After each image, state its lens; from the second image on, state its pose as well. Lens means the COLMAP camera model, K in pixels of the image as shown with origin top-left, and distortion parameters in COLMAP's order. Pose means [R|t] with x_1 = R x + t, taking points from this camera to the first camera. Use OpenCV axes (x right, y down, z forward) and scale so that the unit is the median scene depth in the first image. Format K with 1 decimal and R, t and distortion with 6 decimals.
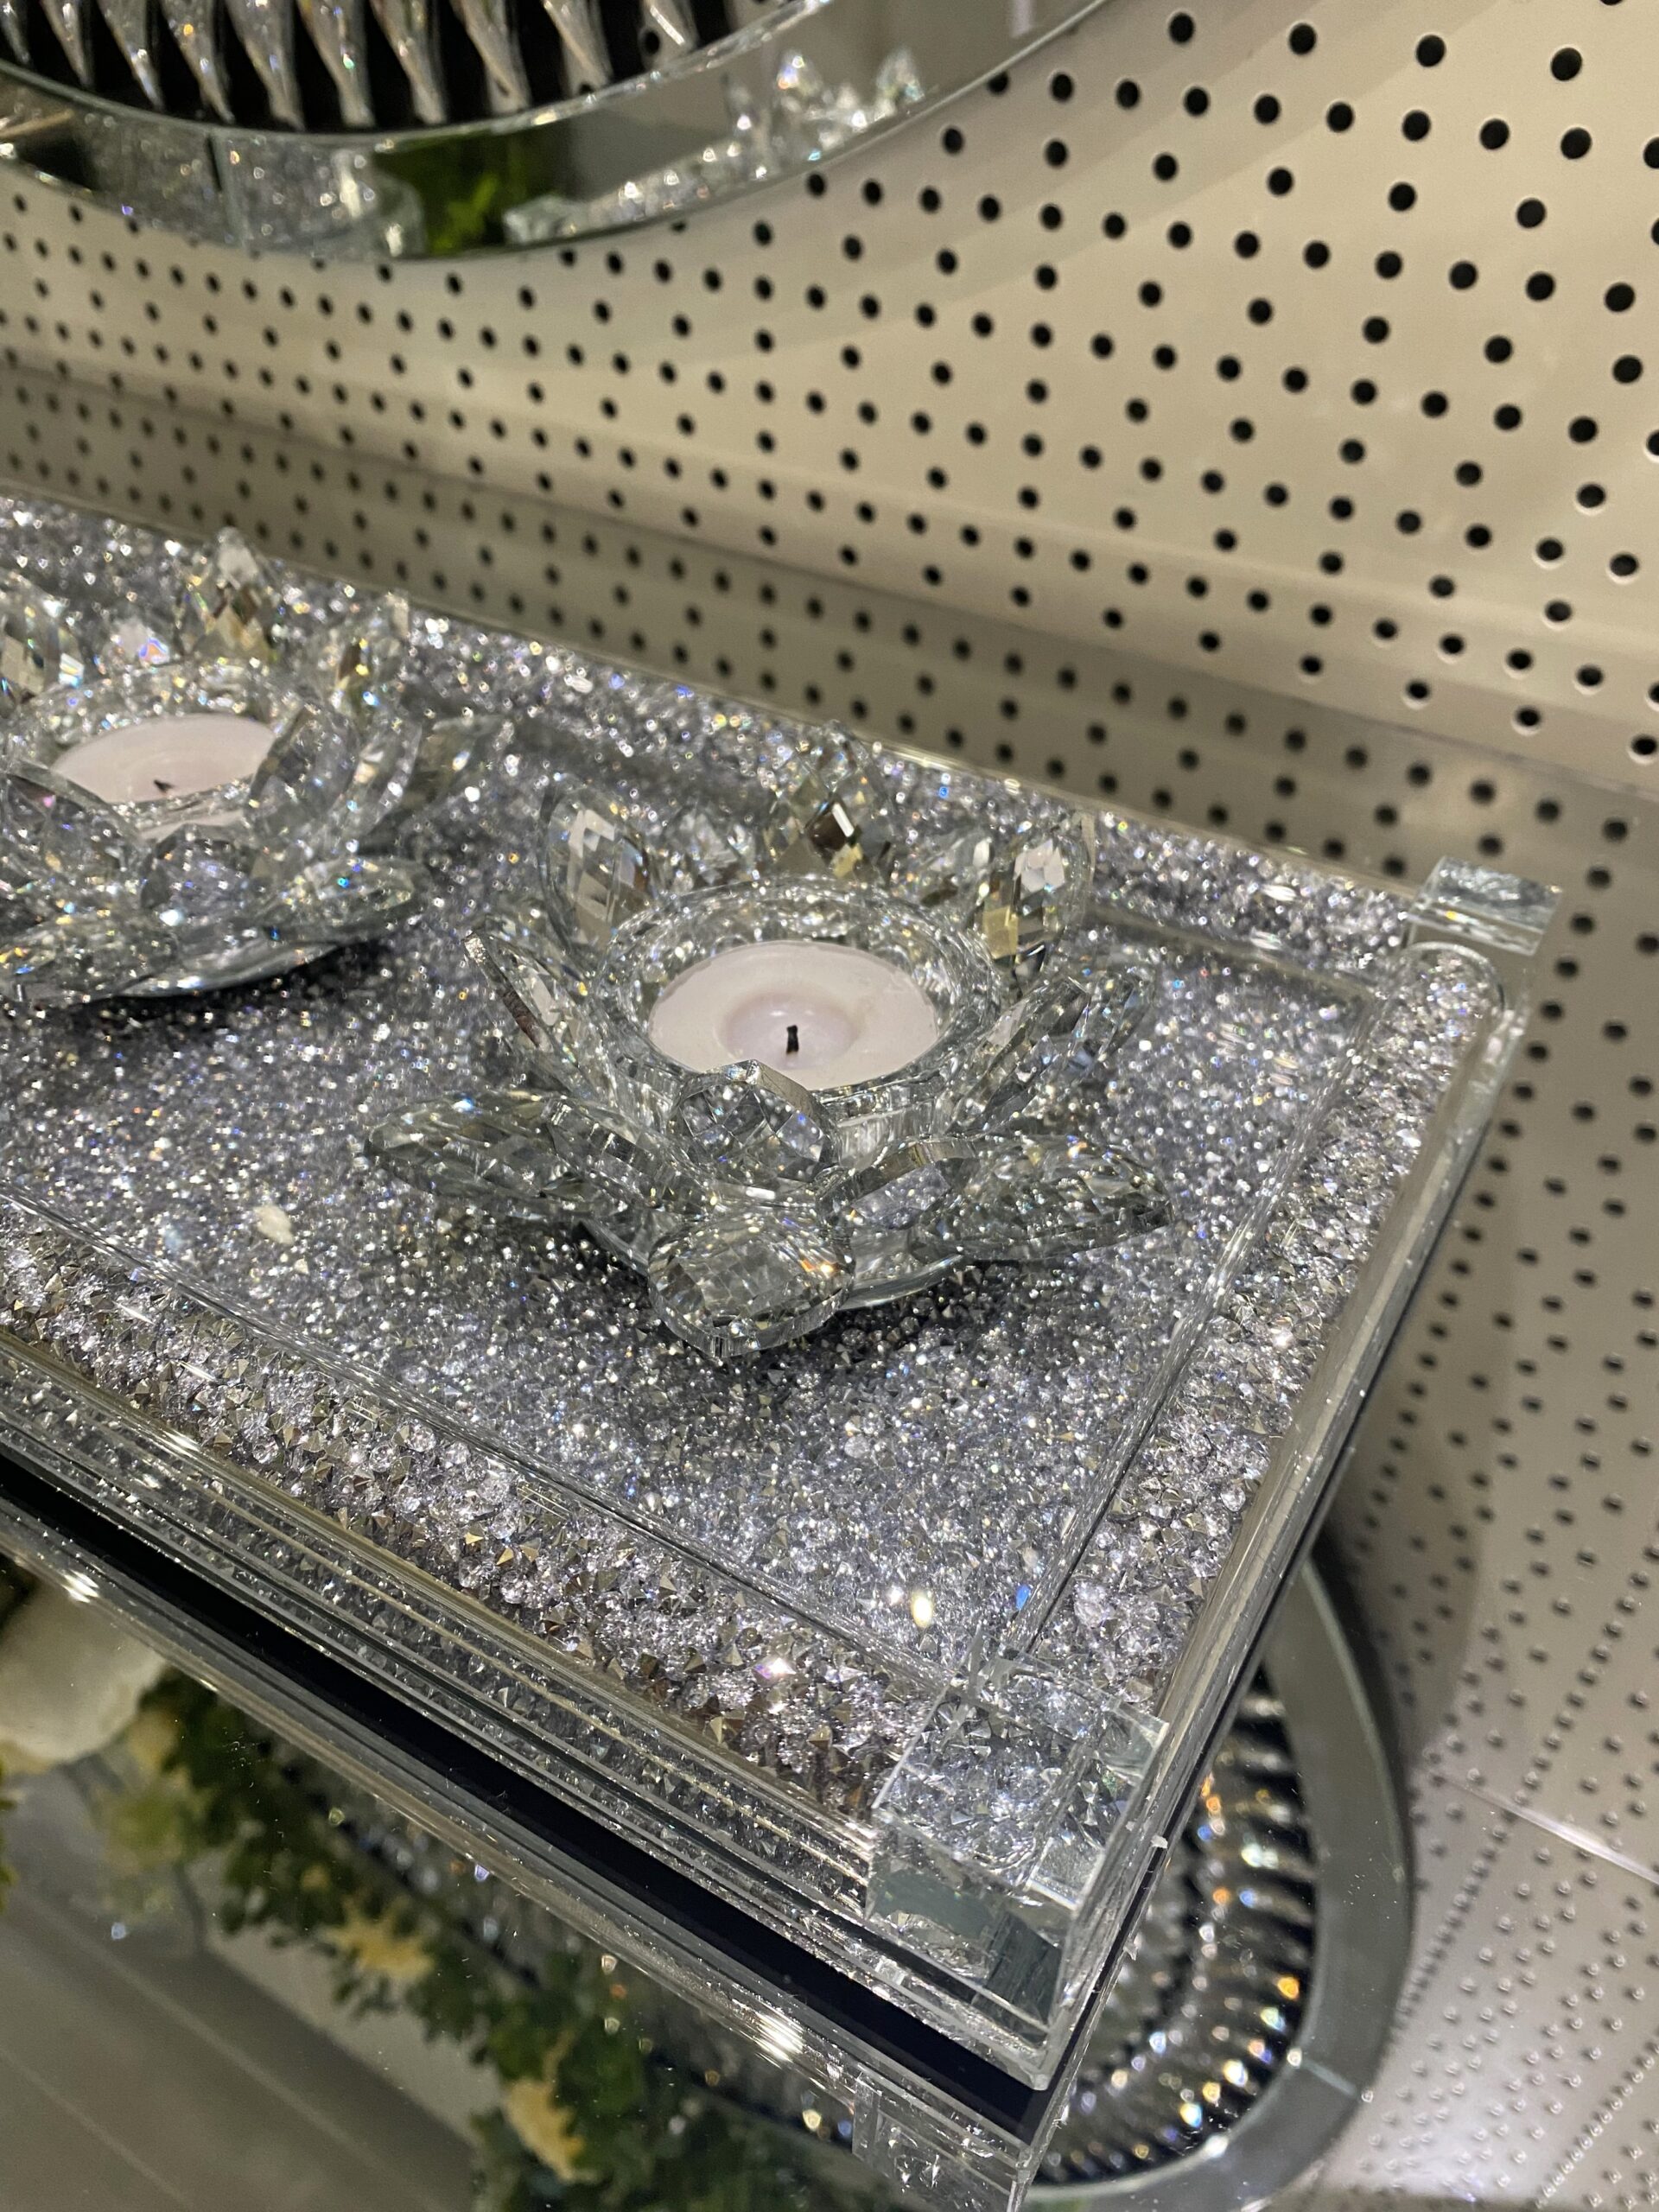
lens RADIAL K [[1660.4, 0, 834.5], [0, 1660.4, 1115.5], [0, 0, 1]] dist [0.004875, -0.019207]
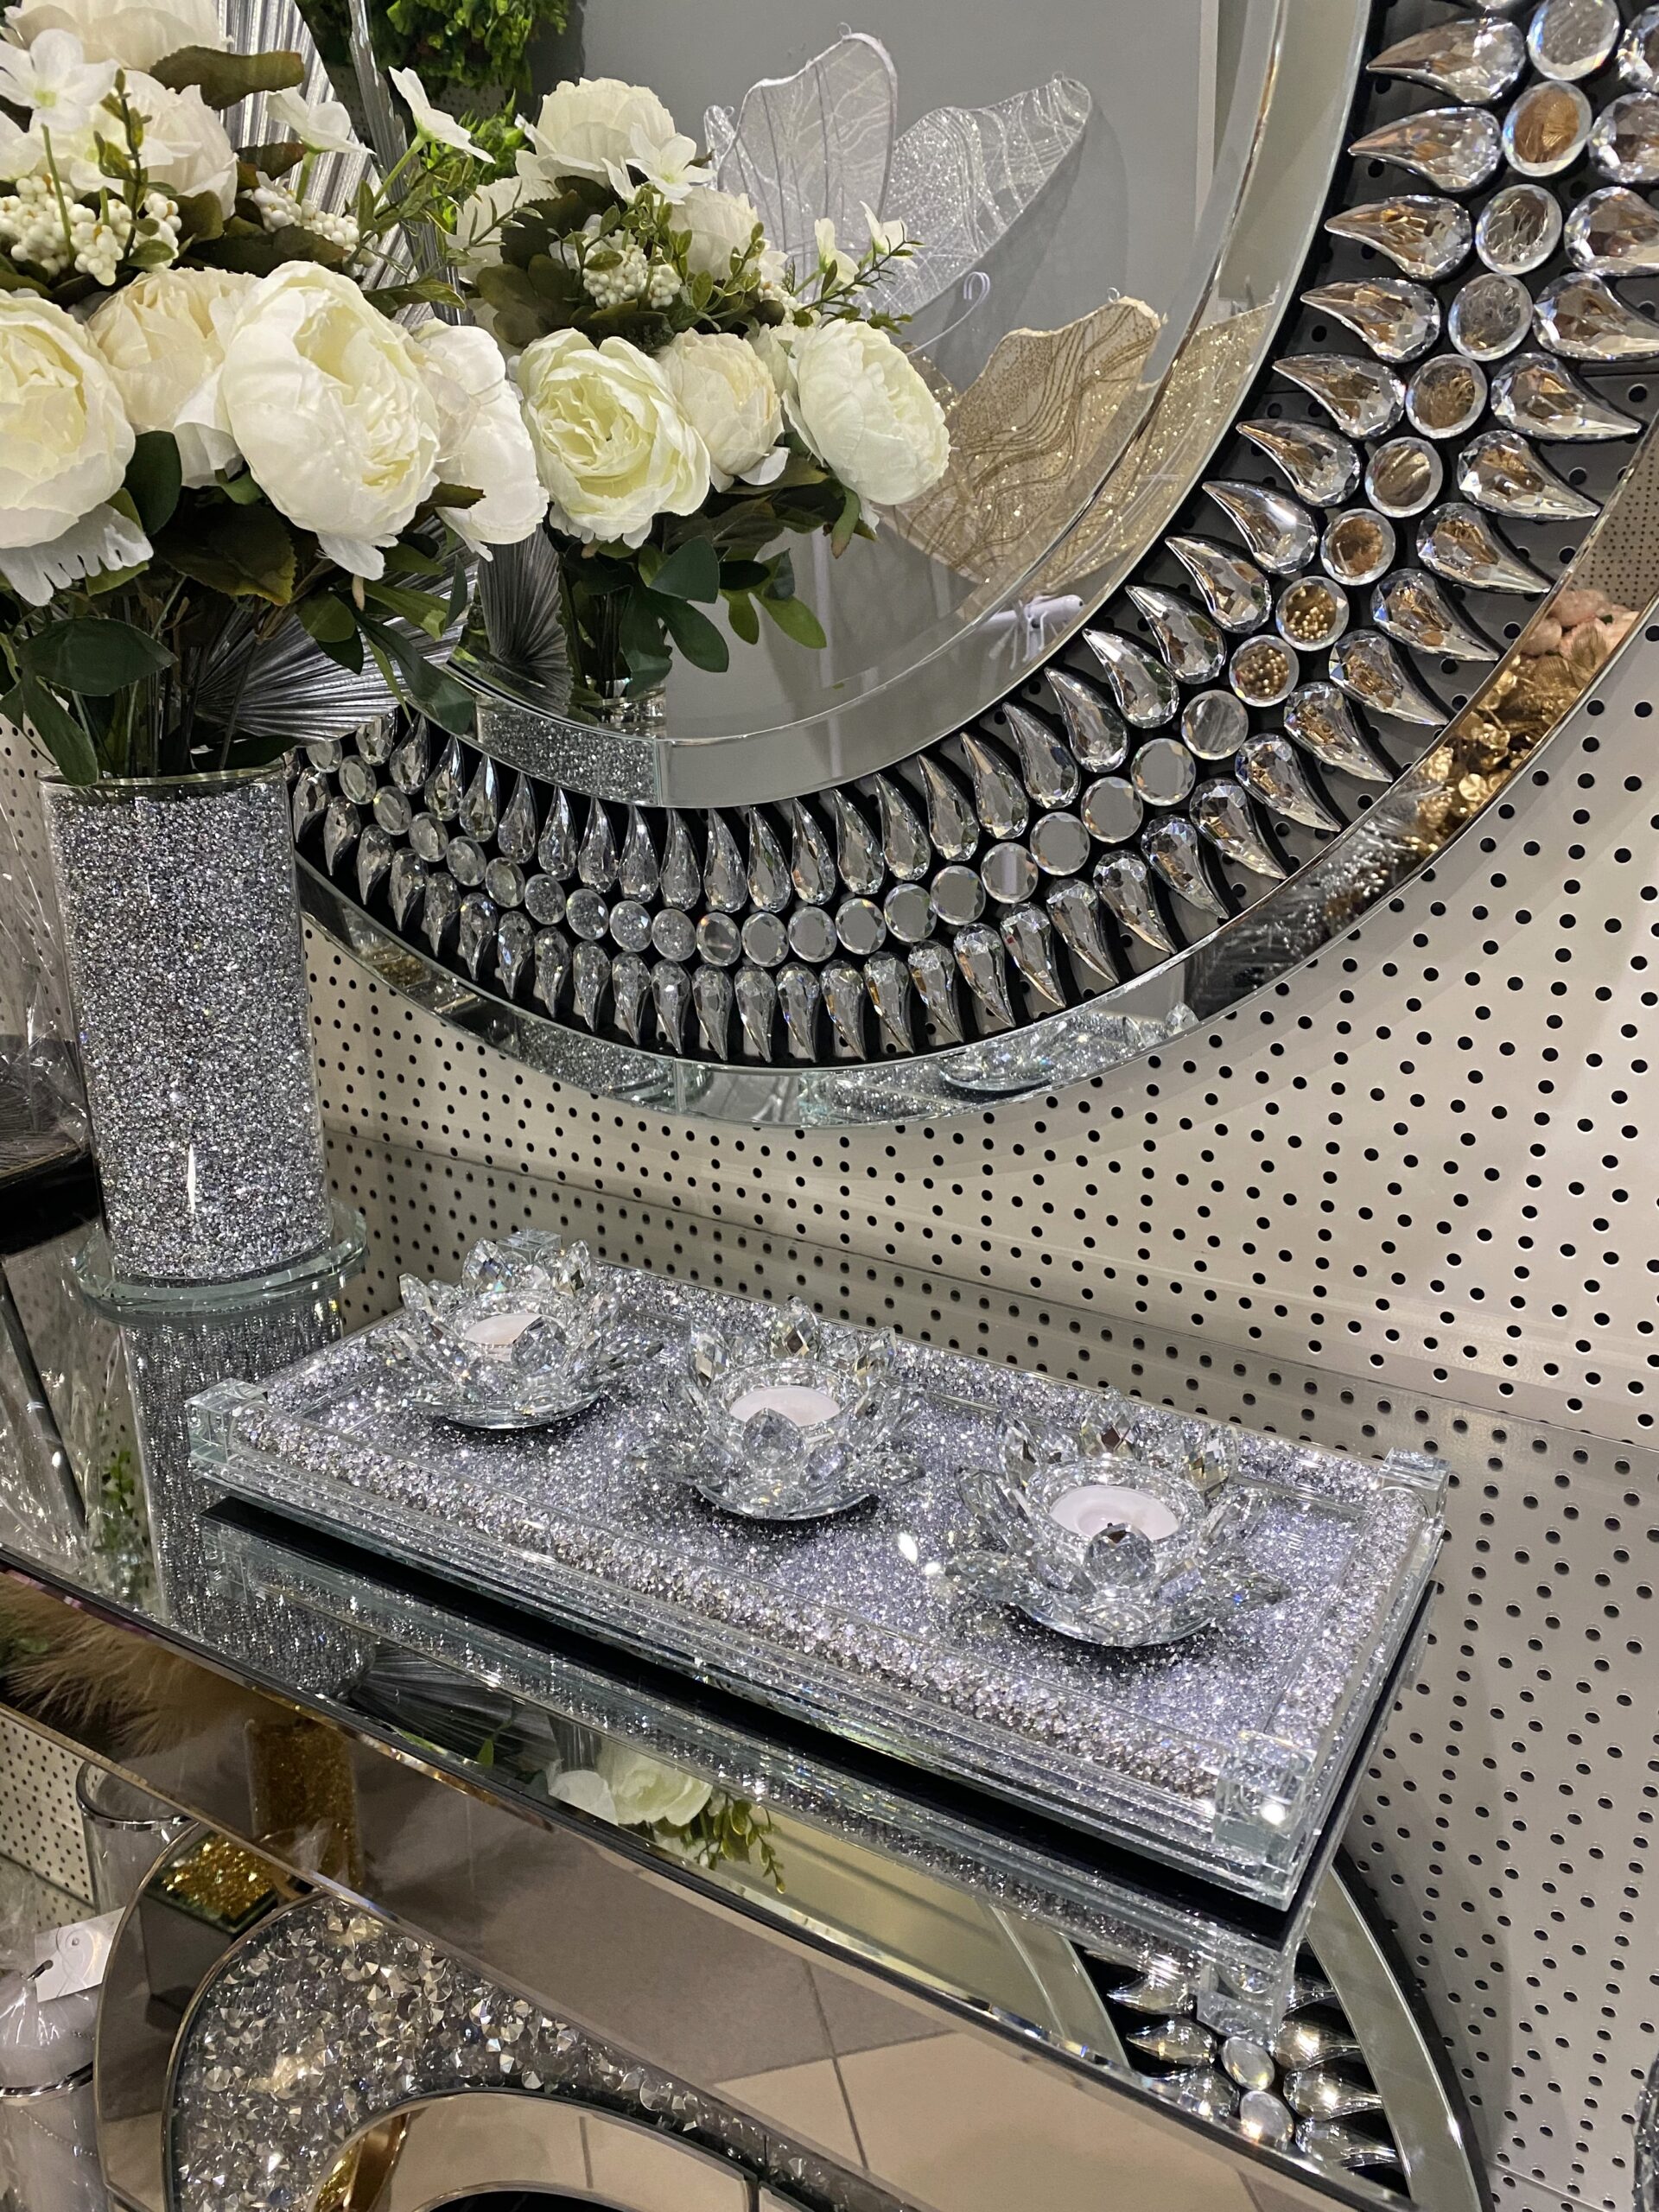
lens RADIAL K [[1660.4, 0, 821.2], [0, 1660.4, 1110.5], [0, 0, 1]] dist [0.004875, -0.019207]
pose [[0.999905, -0.012046, -0.006715, -0.222941], [0.008734, 0.929933, -0.367626, 0.140926], [0.010673, 0.367532, 0.929950, -0.739621]]
